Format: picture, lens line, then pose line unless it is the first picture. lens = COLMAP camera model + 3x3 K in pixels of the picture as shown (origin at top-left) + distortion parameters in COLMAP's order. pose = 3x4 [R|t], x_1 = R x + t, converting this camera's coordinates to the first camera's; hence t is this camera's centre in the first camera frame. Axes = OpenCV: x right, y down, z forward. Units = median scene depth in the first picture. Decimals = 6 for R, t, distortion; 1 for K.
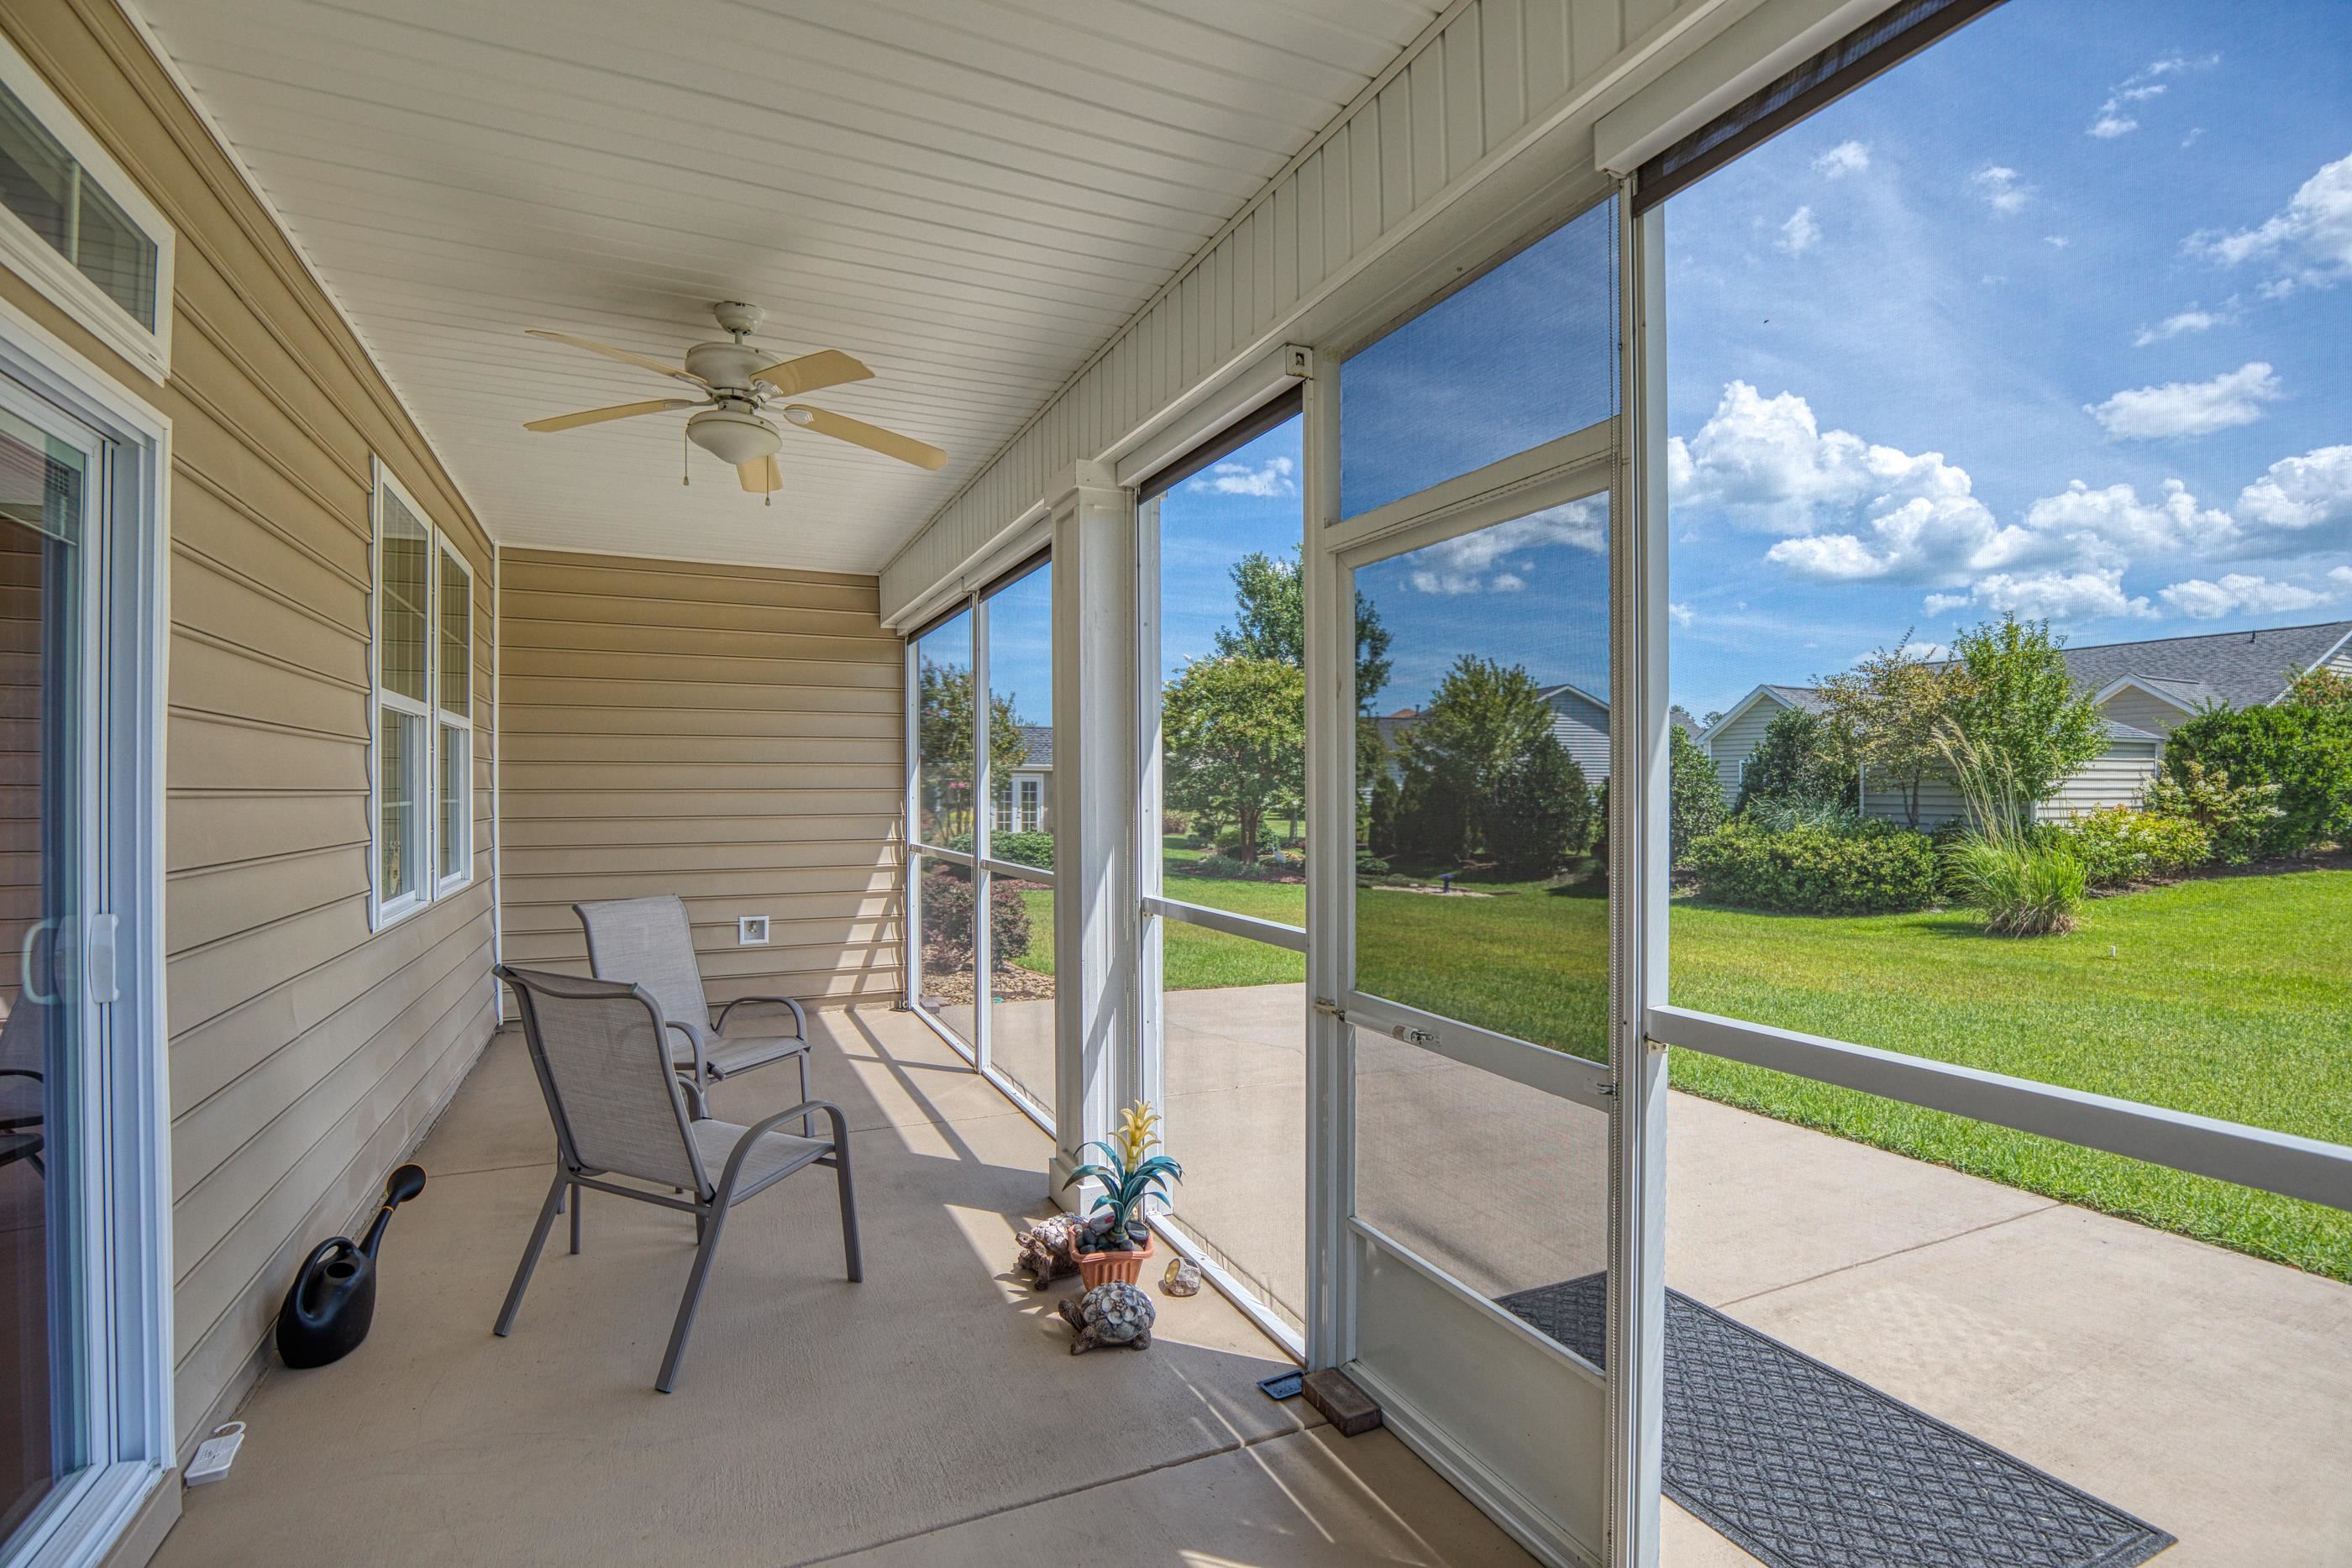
lens RADIAL K [[1076.3, 0, 1186.8], [0, 1076.3, 784.1], [0, 0, 1]] dist [-0.028514, 0.004221]
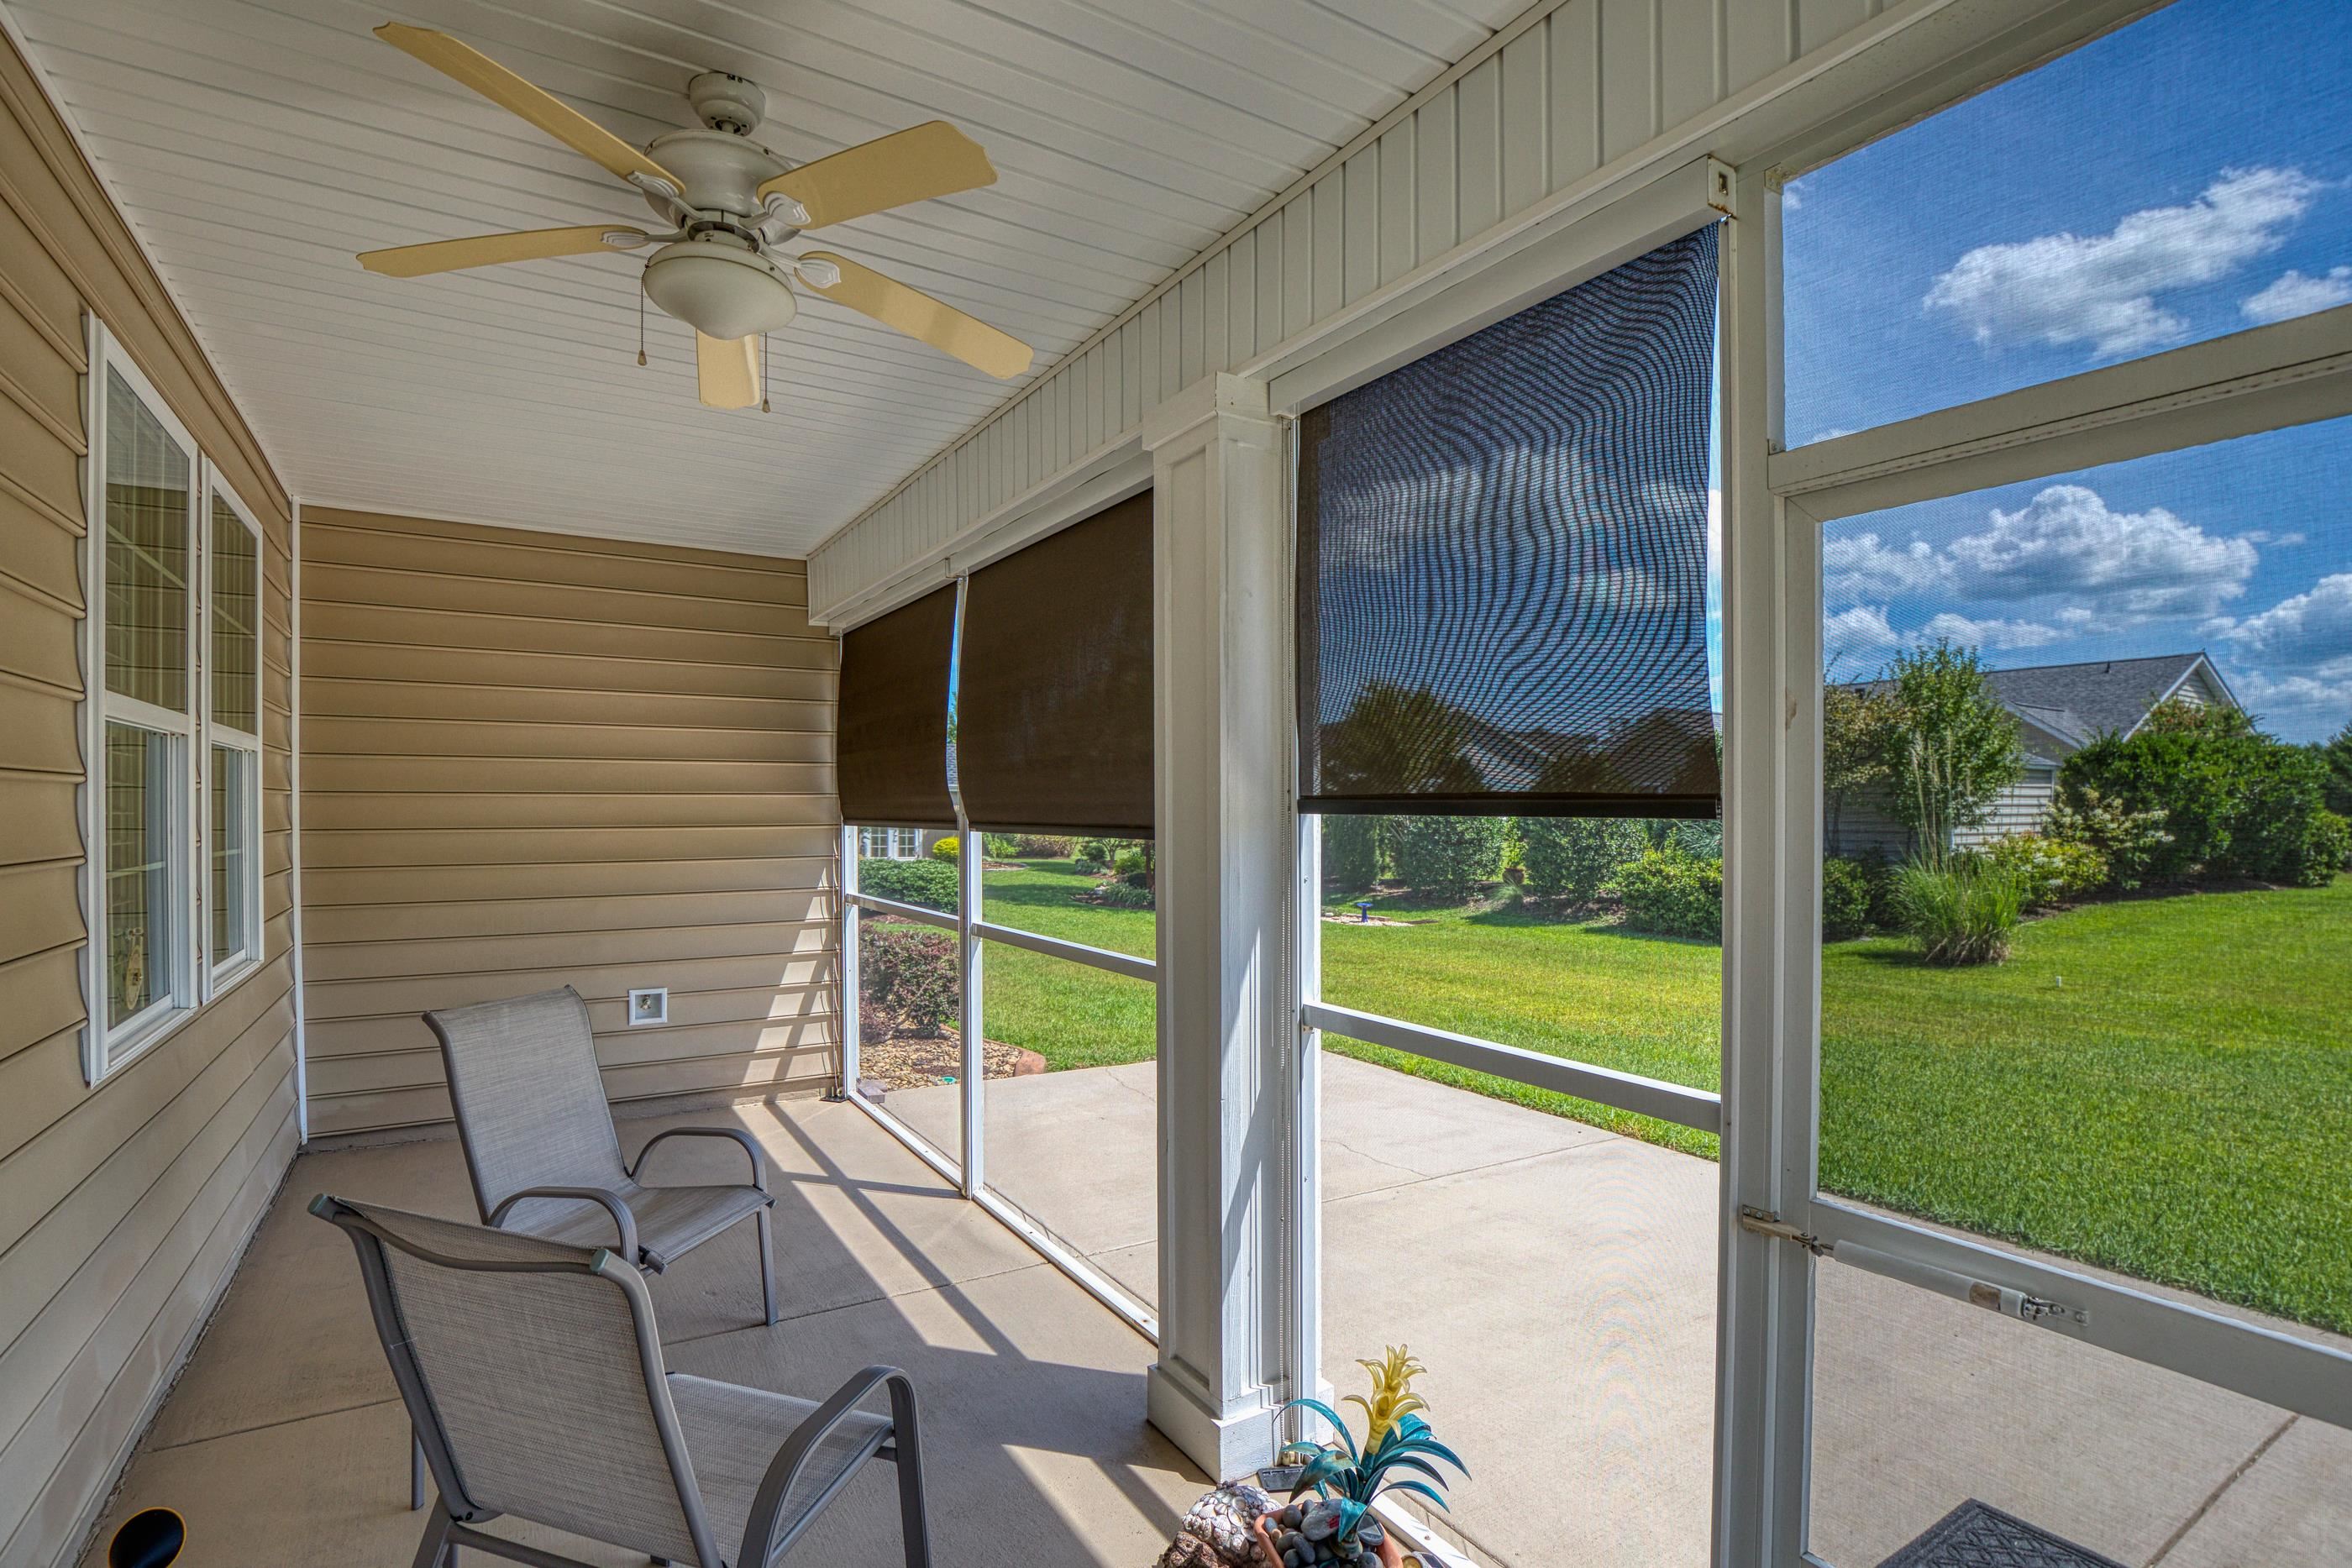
lens RADIAL K [[1076.3, 0, 1159.7], [0, 1076.3, 807.2], [0, 0, 1]] dist [-0.028514, 0.004221]
pose [[0.993495, 0.001185, 0.113867, -0.133204], [-0.001855, 0.999982, 0.005781, -0.017015], [-0.113858, -0.005955, 0.993479, 0.196684]]
